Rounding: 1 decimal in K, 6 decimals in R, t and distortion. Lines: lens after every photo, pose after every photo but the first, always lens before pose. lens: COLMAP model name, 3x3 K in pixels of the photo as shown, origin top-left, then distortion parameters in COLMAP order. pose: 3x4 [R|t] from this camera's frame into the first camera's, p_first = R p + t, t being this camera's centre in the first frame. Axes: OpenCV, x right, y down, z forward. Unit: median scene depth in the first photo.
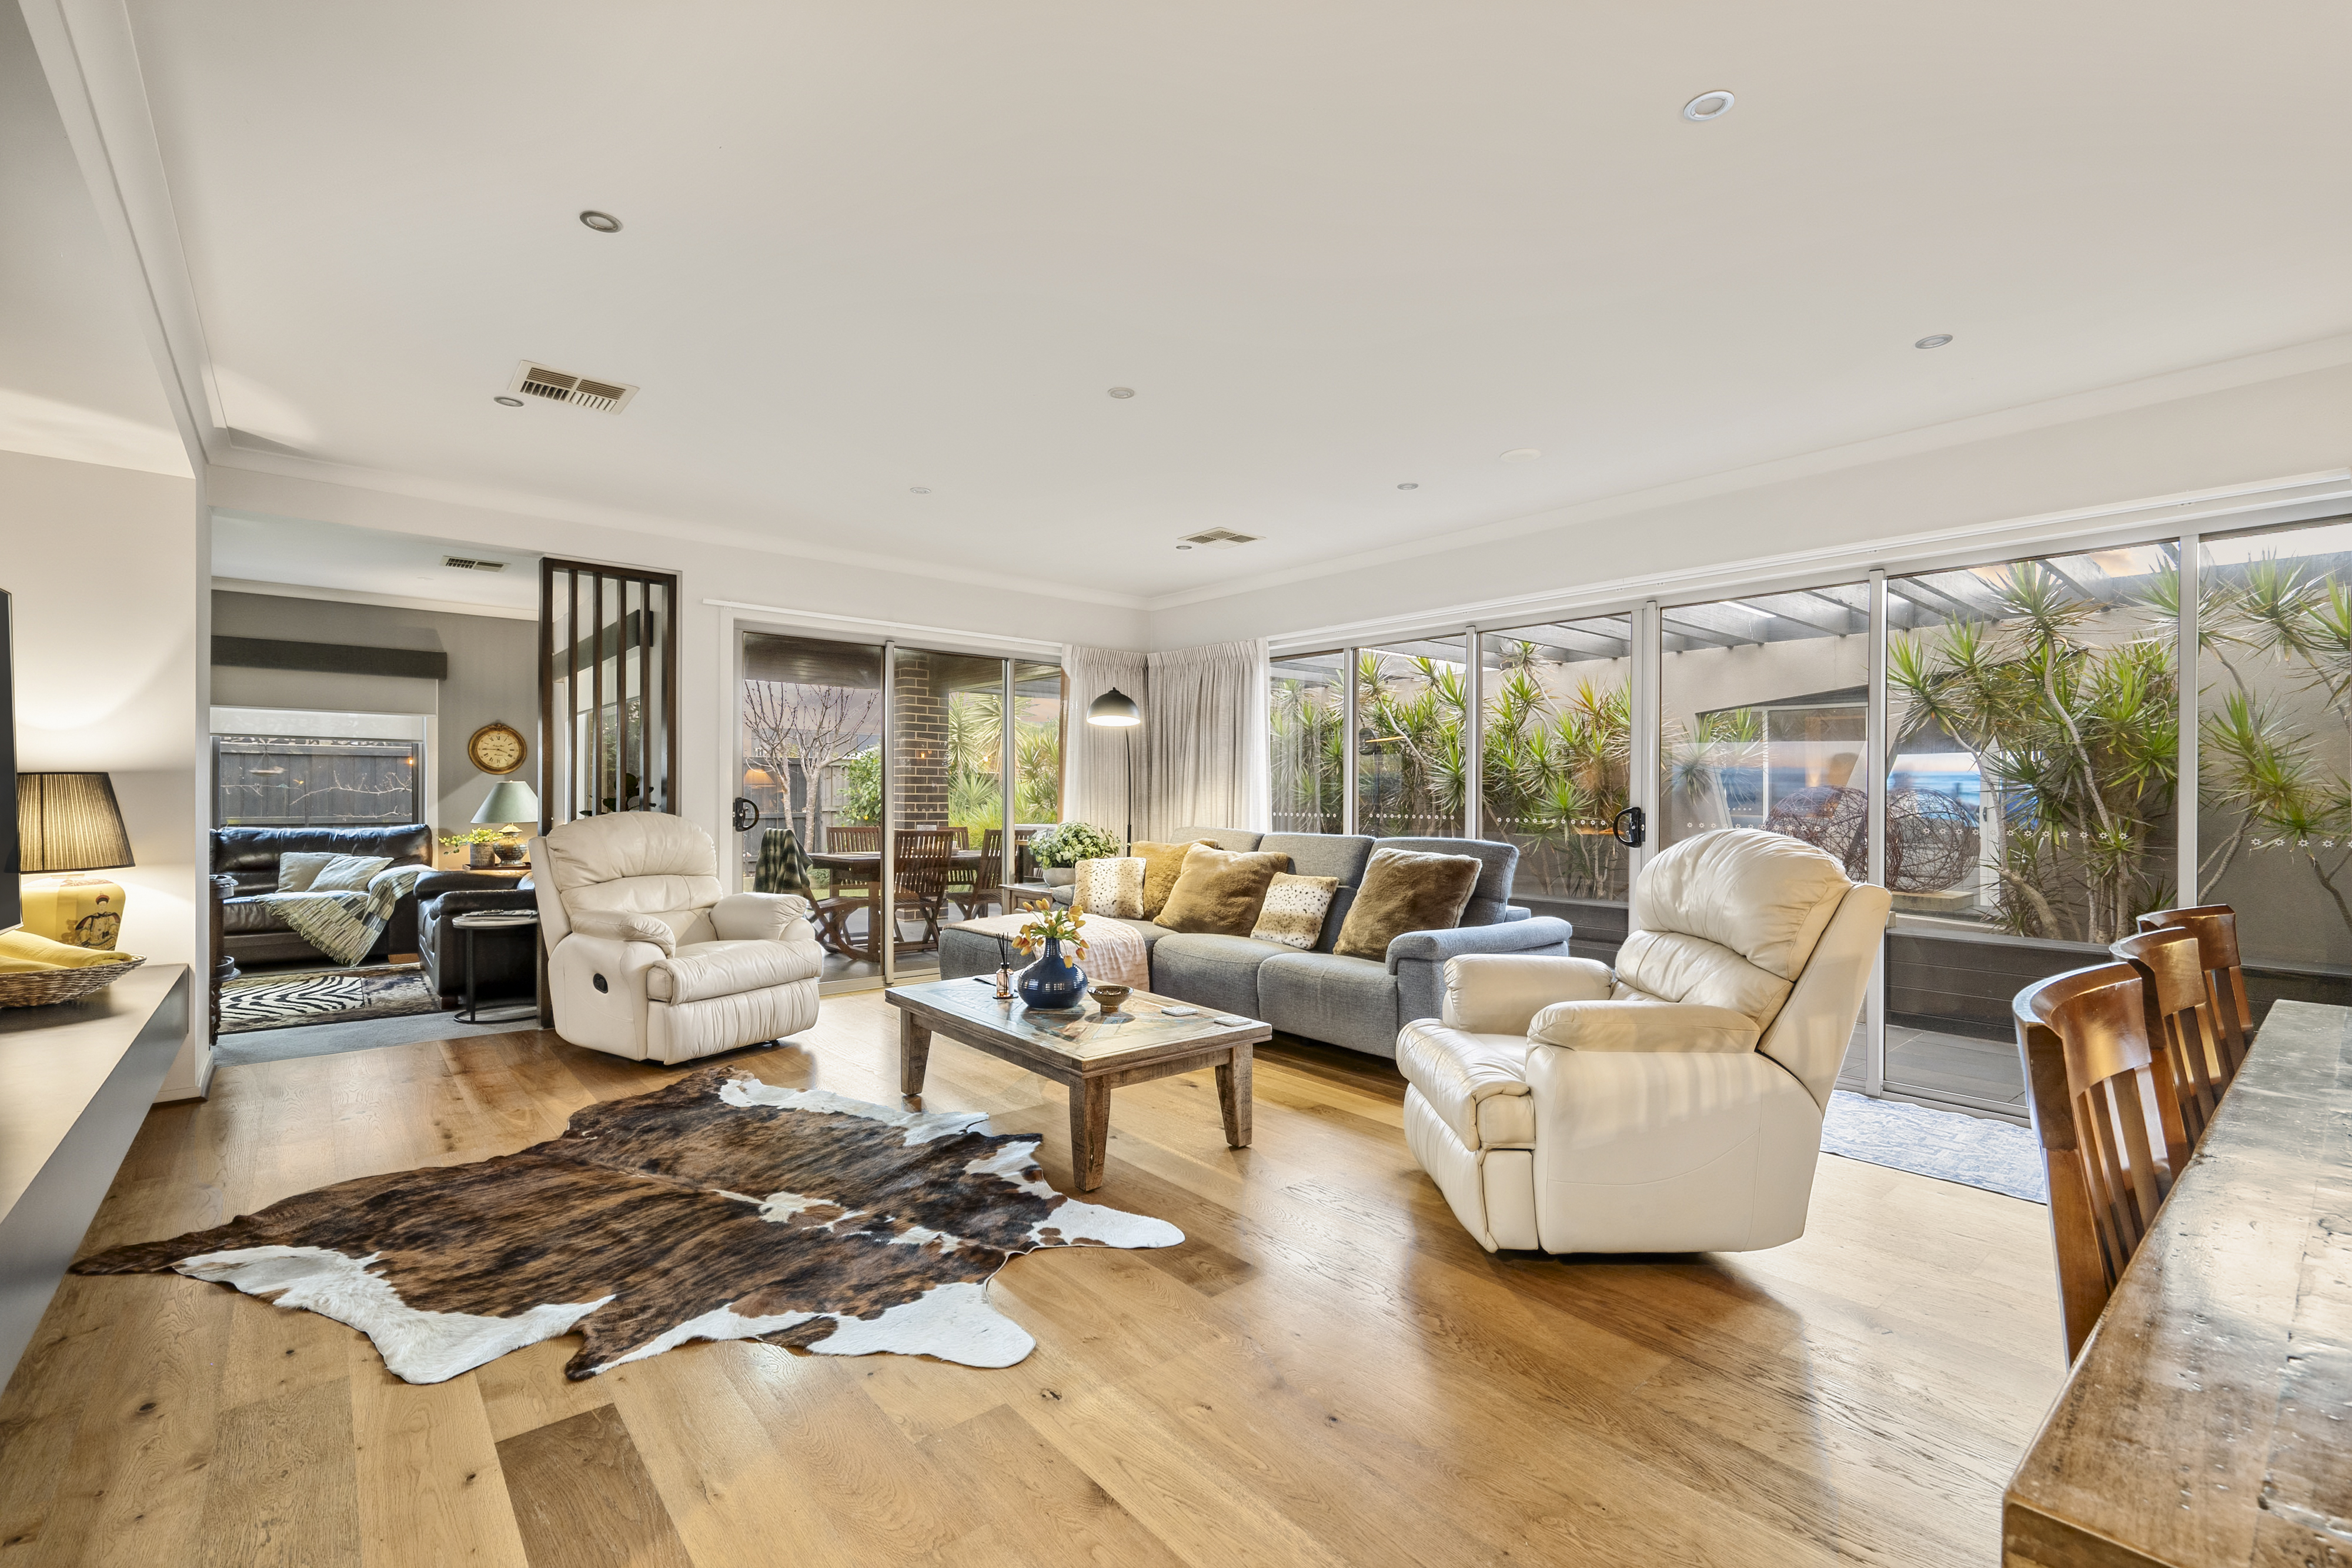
lens RADIAL K [[1022.3, 0, 1167.2], [0, 1022.3, 790.3], [0, 0, 1]] dist [-0.001866, -0.000162]
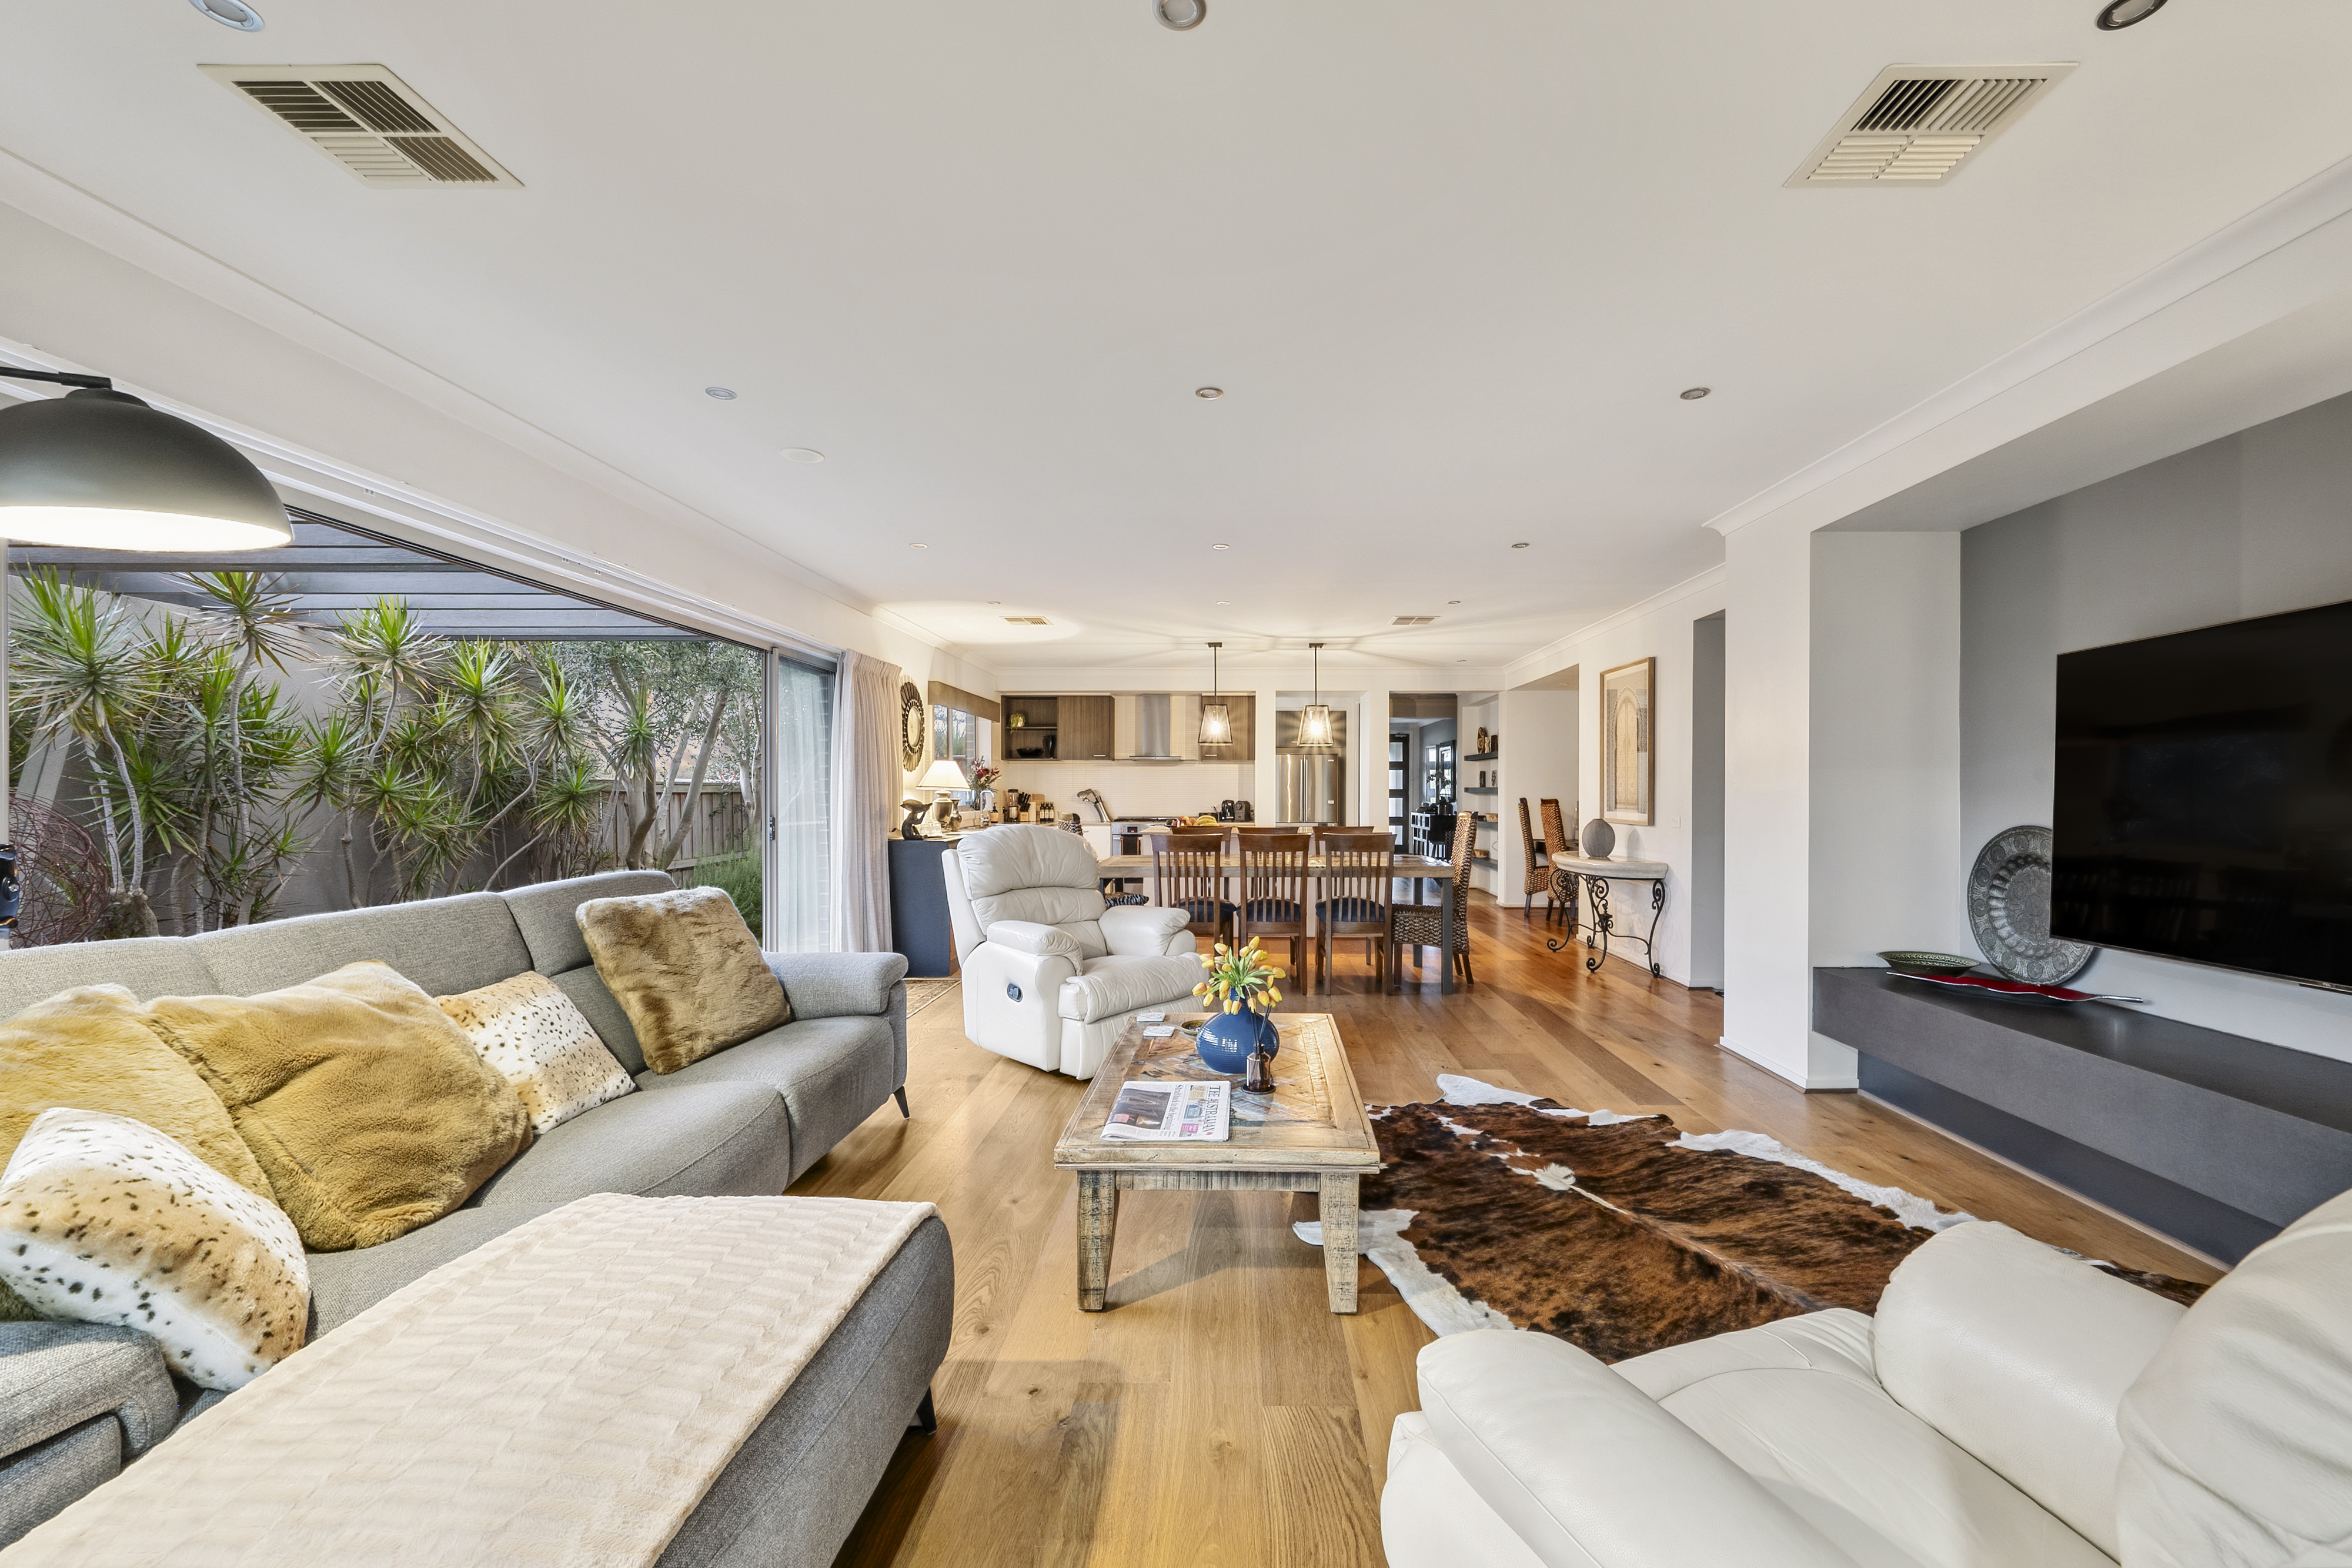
lens RADIAL K [[921.0, 0, 1177.1], [0, 921.0, 780.4], [0, 0, 1]] dist [0.004141, 0.000154]
pose [[-0.718069, -0.002320, 0.695968, -0.783965], [-0.004322, 0.999990, -0.001126, -0.045423], [-0.695959, -0.003816, -0.718072, 2.020789]]
